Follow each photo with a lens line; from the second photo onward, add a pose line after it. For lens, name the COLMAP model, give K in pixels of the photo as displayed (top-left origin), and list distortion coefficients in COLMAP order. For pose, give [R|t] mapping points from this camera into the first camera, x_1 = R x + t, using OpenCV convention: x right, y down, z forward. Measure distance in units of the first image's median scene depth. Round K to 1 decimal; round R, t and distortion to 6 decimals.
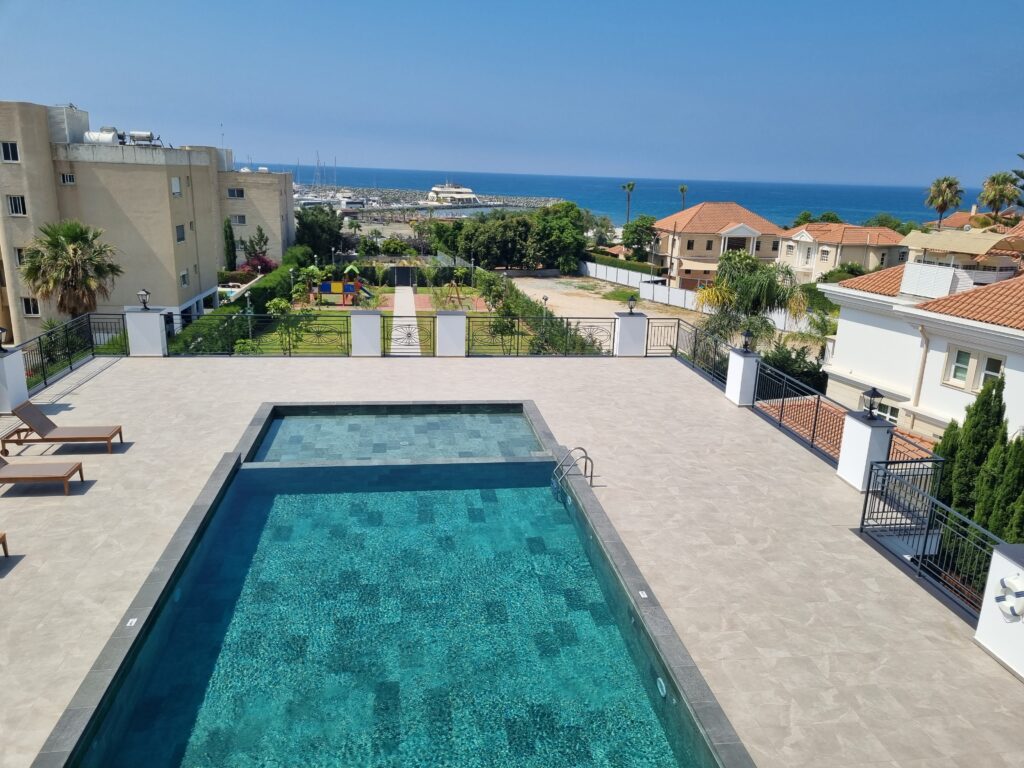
lens RADIAL K [[761.6, 0, 521.0], [0, 761.6, 386.2], [0, 0, 1]] dist [0.043900, -0.043160]
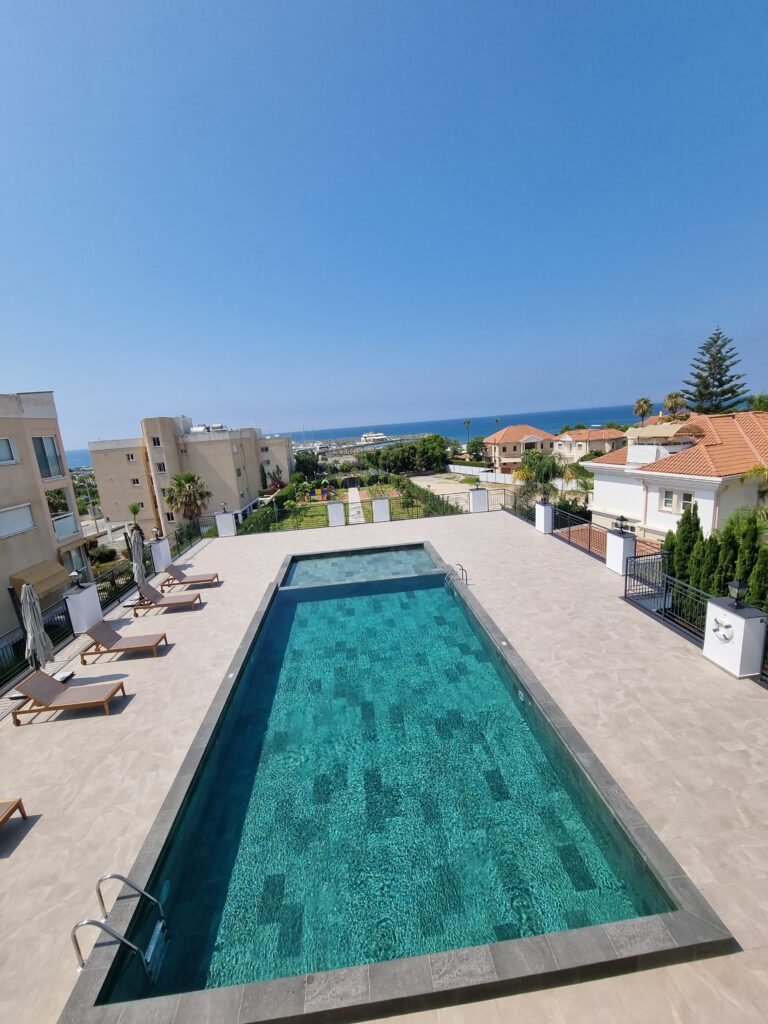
lens RADIAL K [[409.5, 0, 379.2], [0, 409.5, 511.0], [0, 0, 1]] dist [-0.012440, 0.000356]
pose [[0.990993, -0.097468, -0.091835, -0.004818], [0.091542, 0.993566, -0.066680, 0.001569], [0.097743, 0.057672, 0.993539, 0.005678]]
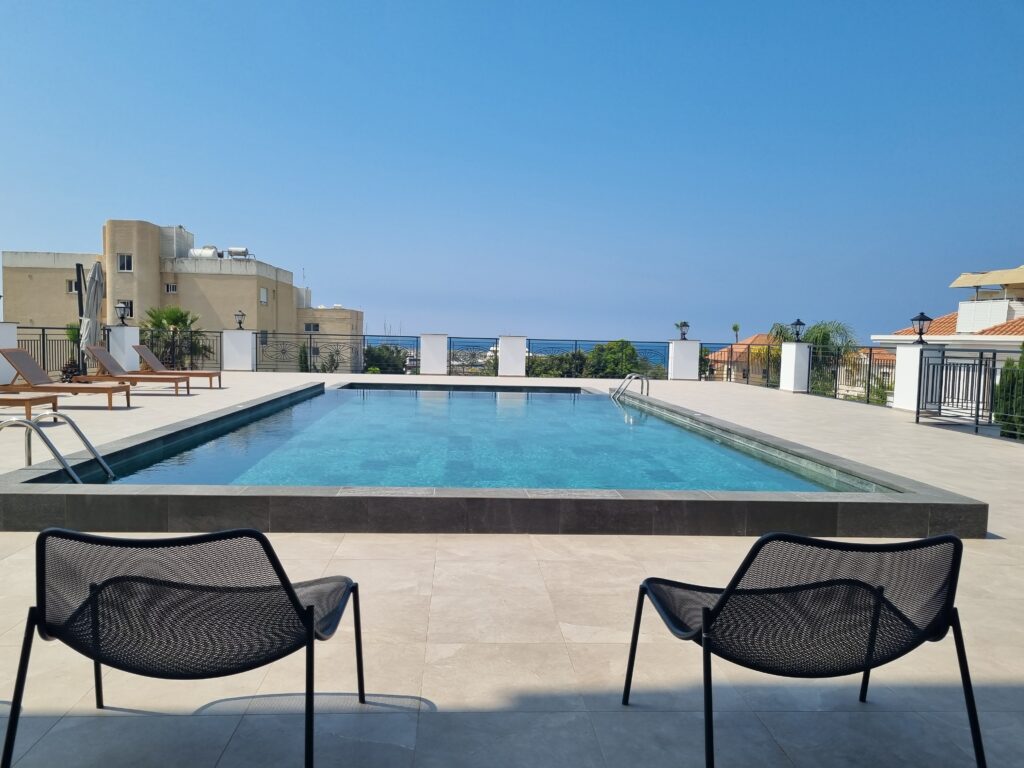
lens RADIAL K [[761.6, 0, 504.6], [0, 761.6, 384.2], [0, 0, 1]] dist [0.043900, -0.043160]
pose [[0.995576, -0.008376, -0.093587, -0.003533], [-0.011472, 0.977733, -0.209537, 0.207902], [0.093258, 0.209684, 0.973312, -0.029336]]
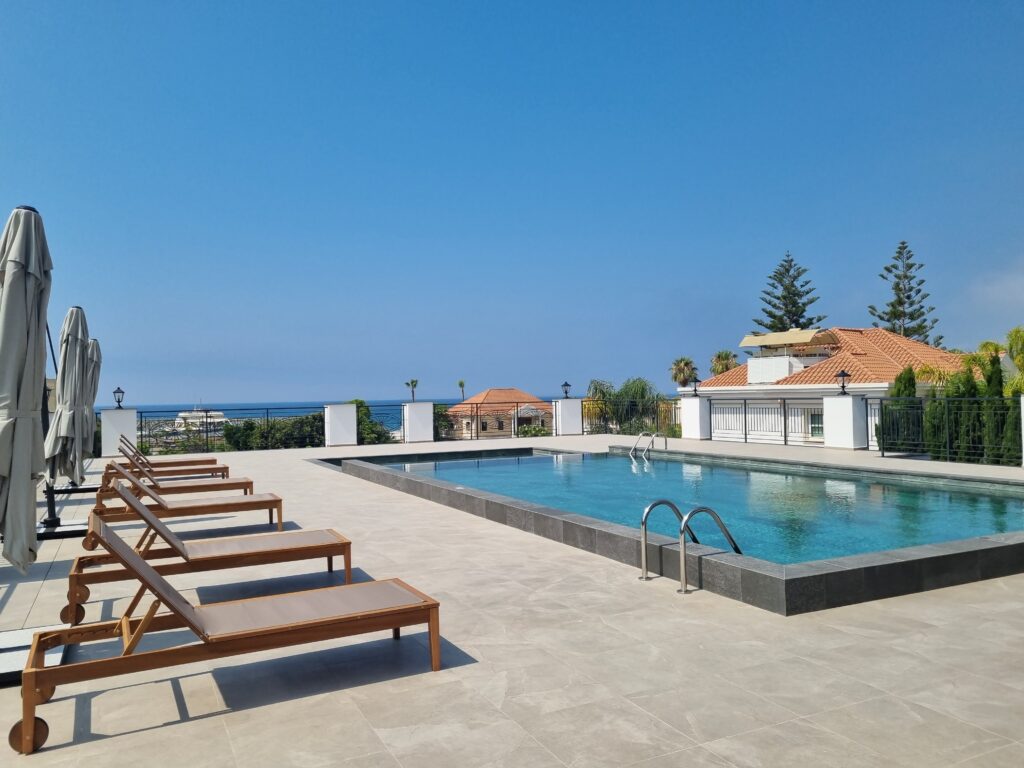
lens RADIAL K [[761.6, 0, 506.1], [0, 761.6, 376.2], [0, 0, 1]] dist [0.043900, -0.043160]
pose [[0.952987, -0.046858, 0.299367, -0.312855], [0.131473, 0.954072, -0.269188, 0.187806], [-0.273004, 0.295891, 0.915378, -0.027871]]
